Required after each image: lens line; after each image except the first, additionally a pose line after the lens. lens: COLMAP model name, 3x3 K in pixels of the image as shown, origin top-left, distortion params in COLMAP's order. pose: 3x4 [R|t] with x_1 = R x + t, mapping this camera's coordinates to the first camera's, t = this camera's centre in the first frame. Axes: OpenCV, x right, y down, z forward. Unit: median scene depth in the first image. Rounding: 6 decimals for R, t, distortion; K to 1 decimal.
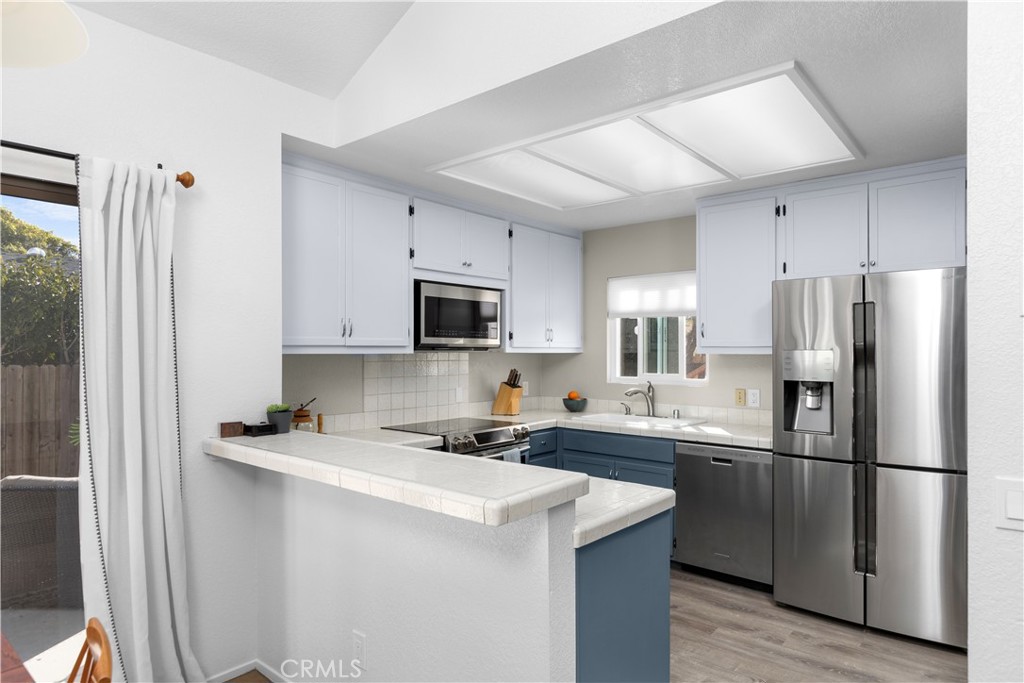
lens RADIAL K [[600.5, 0, 516.5], [0, 600.5, 345.8], [0, 0, 1]] dist [0.002321, -0.000020]
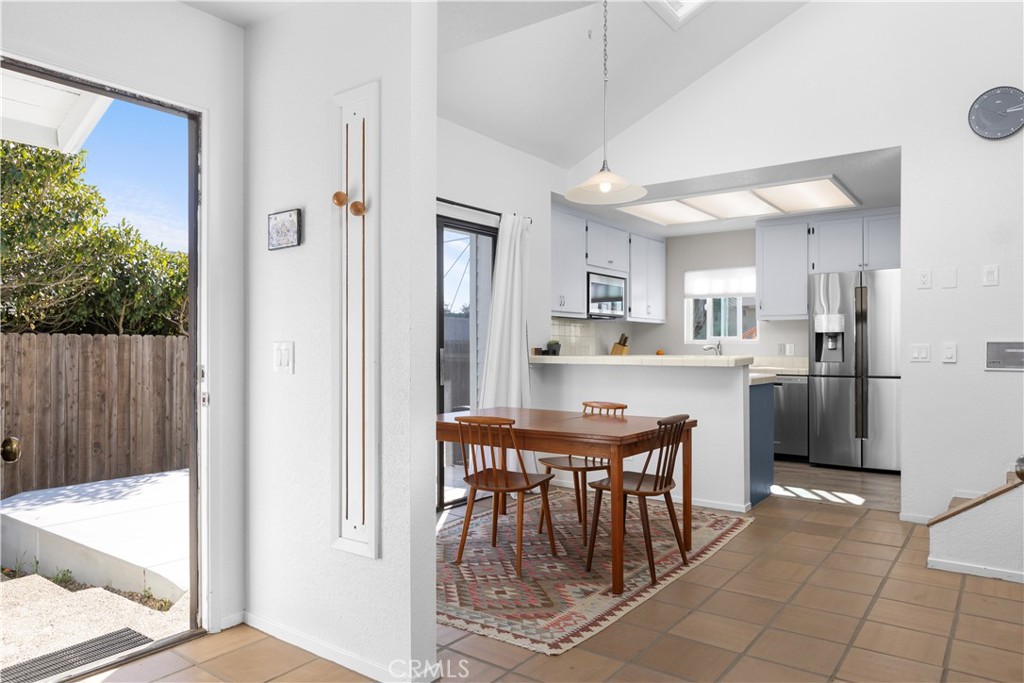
lens RADIAL K [[675.0, 0, 512.0], [0, 675.0, 341.5], [0, 0, 1]] dist [0.008269, 0.001474]
pose [[0.998063, -0.000330, 0.062207, -0.485041], [0.000337, 1.000000, -0.000103, 0.075225], [-0.062207, 0.000124, 0.998063, -0.784412]]
